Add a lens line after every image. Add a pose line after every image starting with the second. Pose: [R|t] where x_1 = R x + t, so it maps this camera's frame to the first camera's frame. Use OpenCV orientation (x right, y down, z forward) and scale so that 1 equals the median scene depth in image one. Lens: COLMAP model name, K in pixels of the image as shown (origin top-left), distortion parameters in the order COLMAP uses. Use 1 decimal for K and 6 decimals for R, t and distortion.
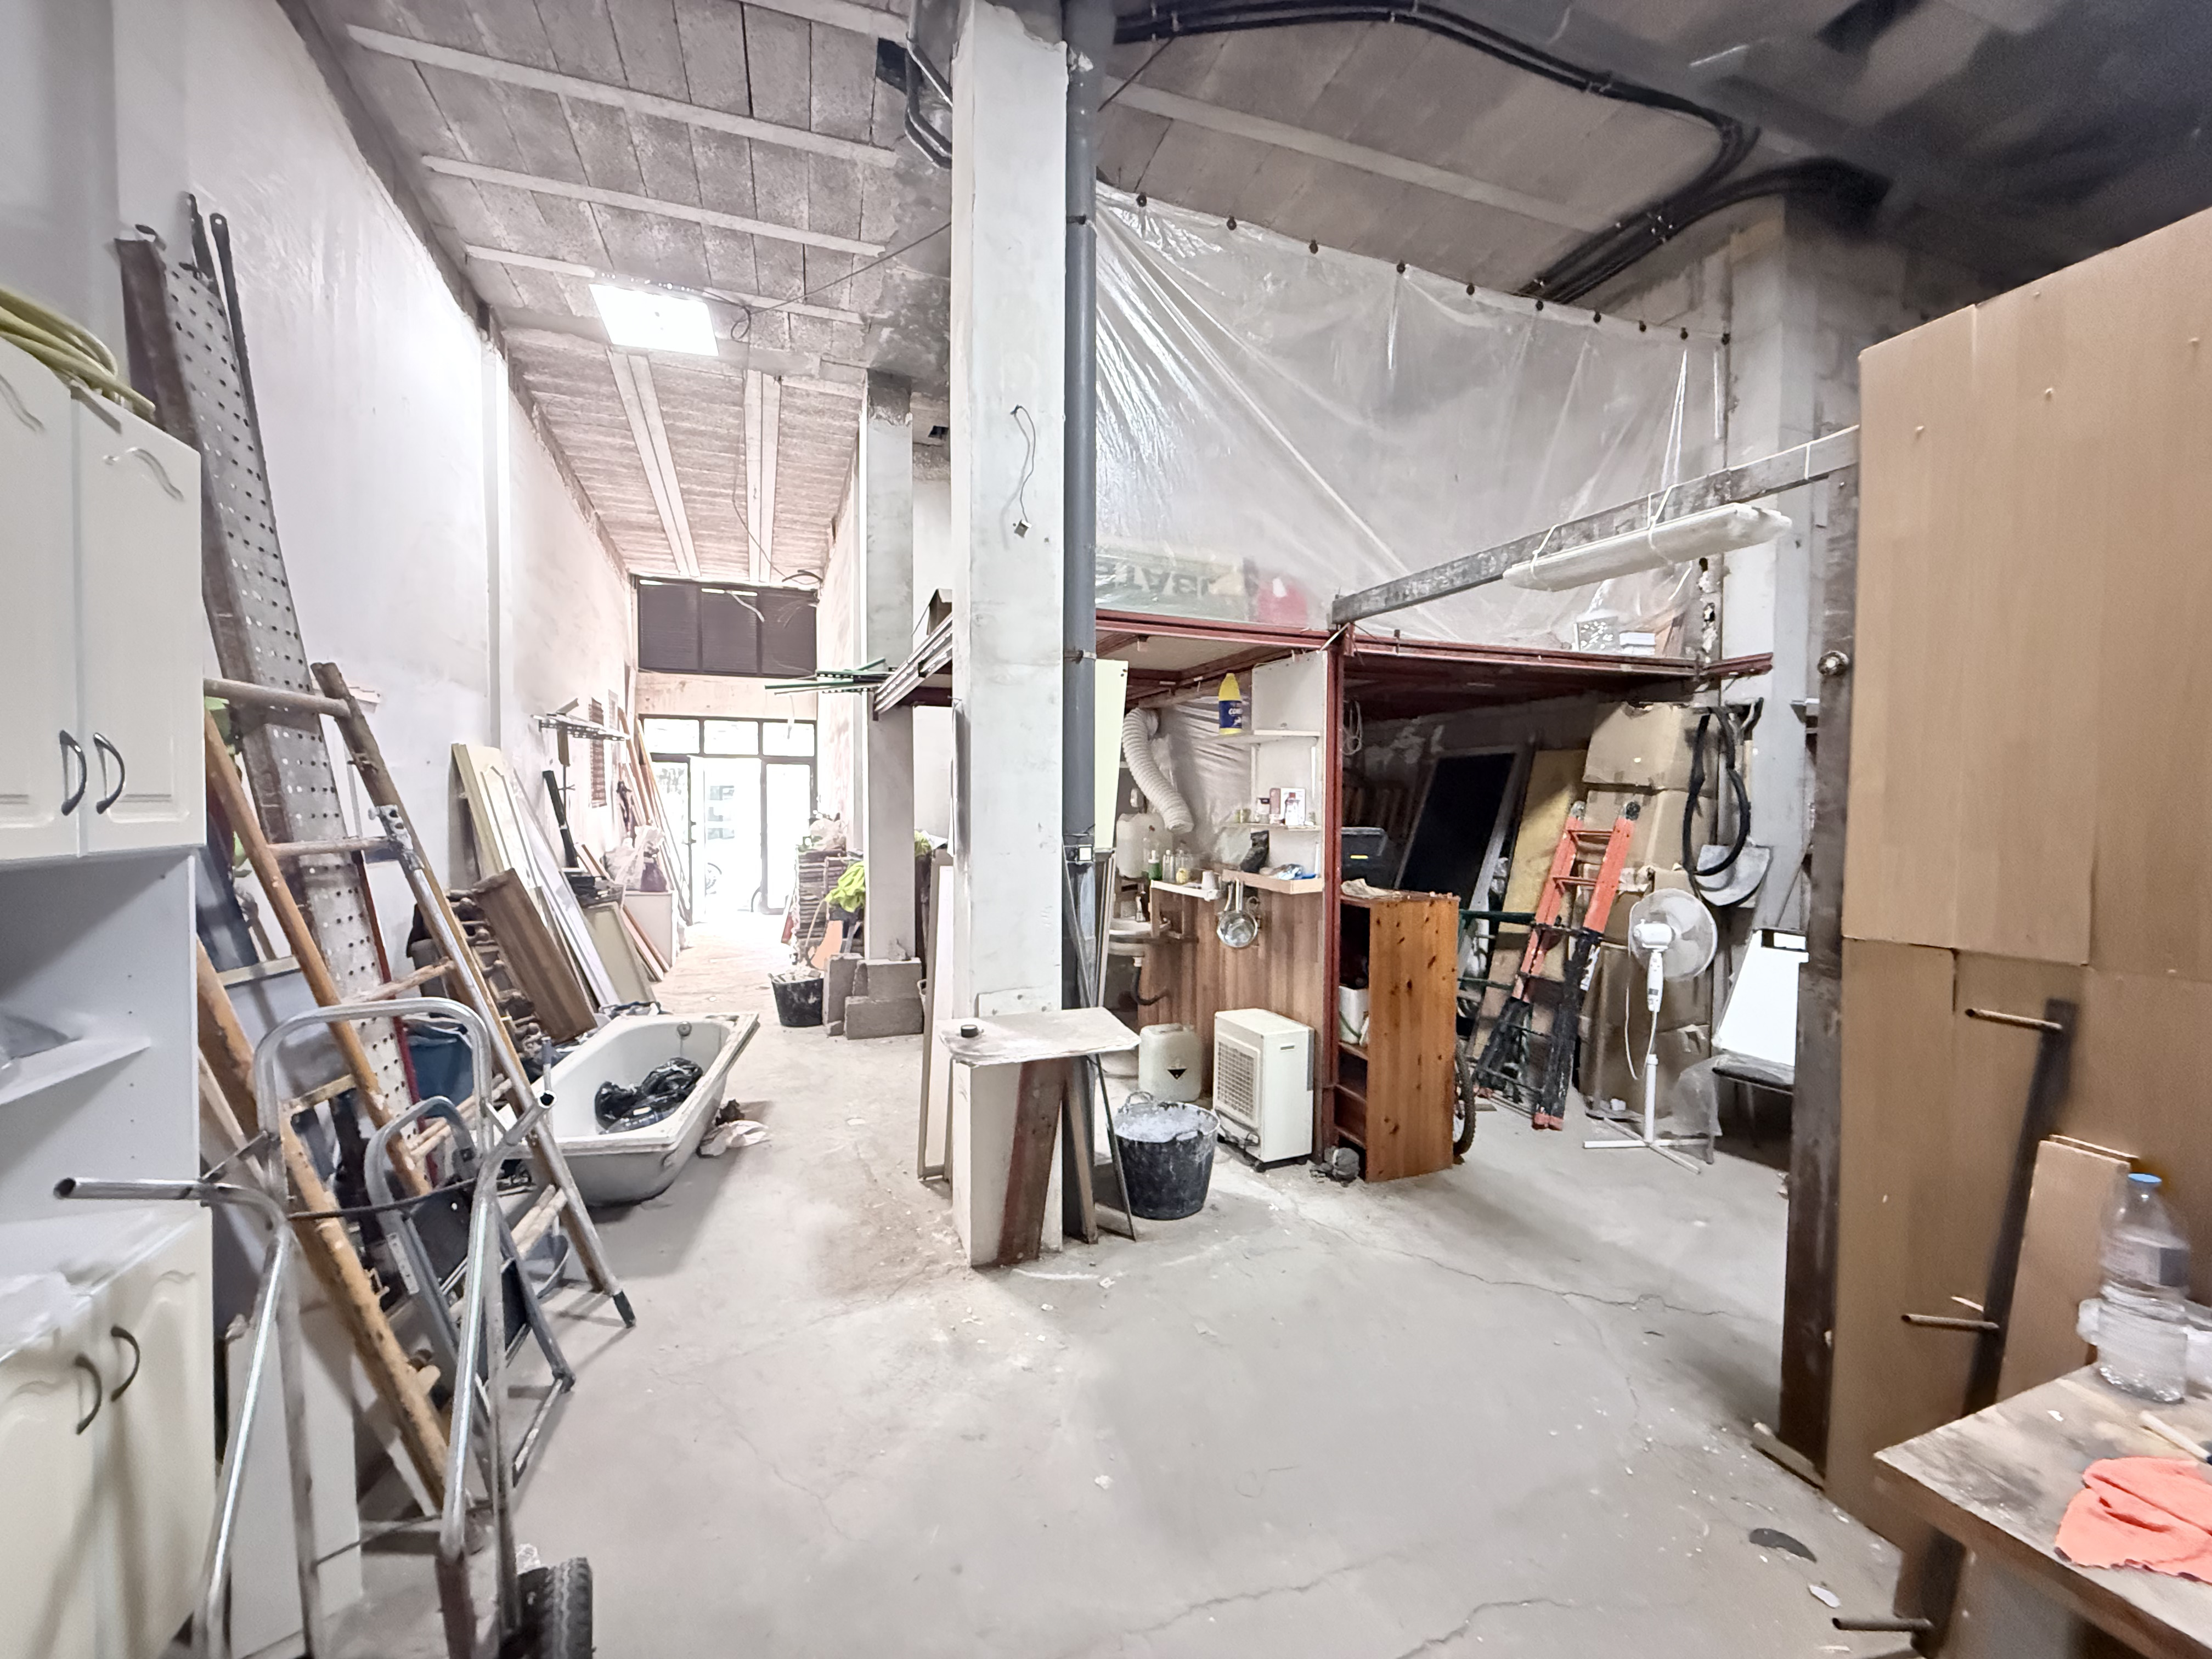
lens RADIAL K [[887.8, 0, 1103.0], [0, 887.8, 834.8], [0, 0, 1]] dist [0.000439, -0.000112]
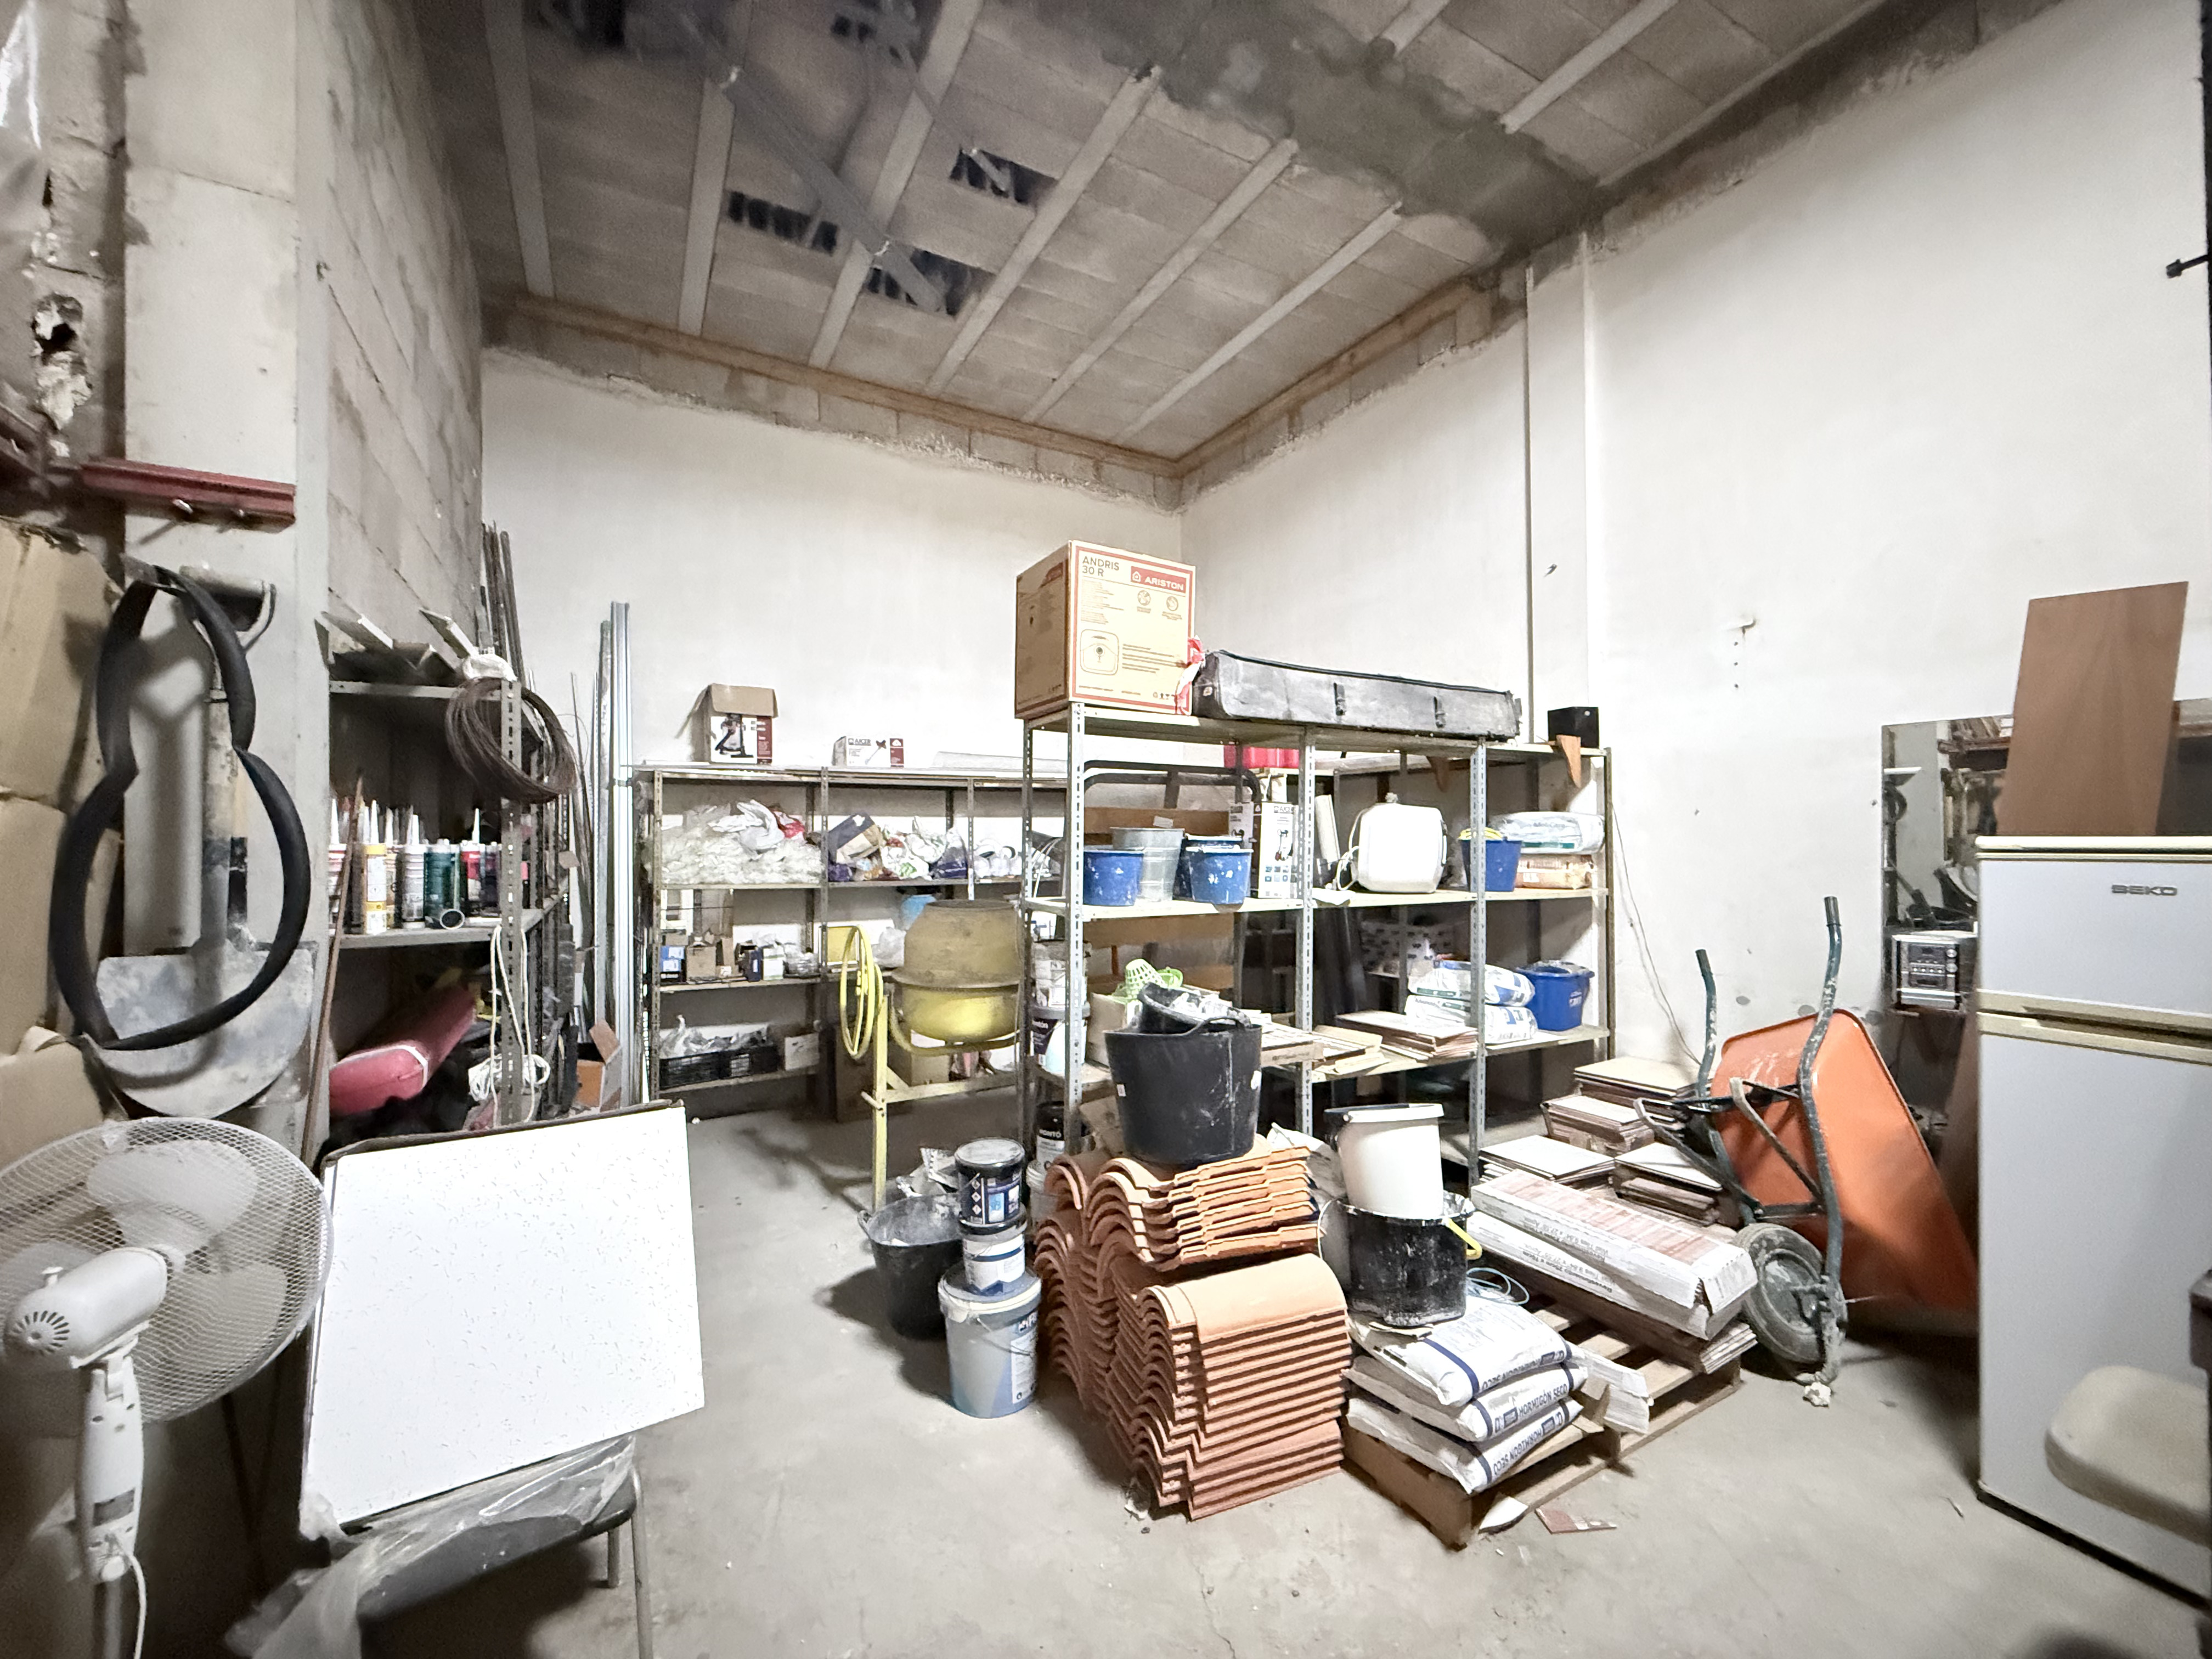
lens RADIAL K [[883.9, 0, 1111.8], [0, 883.9, 834.4], [0, 0, 1]] dist [0.000594, -0.000156]
pose [[-0.161151, 0.012008, 0.986857, 0.270552], [0.037869, 0.999265, -0.005975, -0.021319], [-0.986203, 0.036408, -0.161487, 0.676406]]
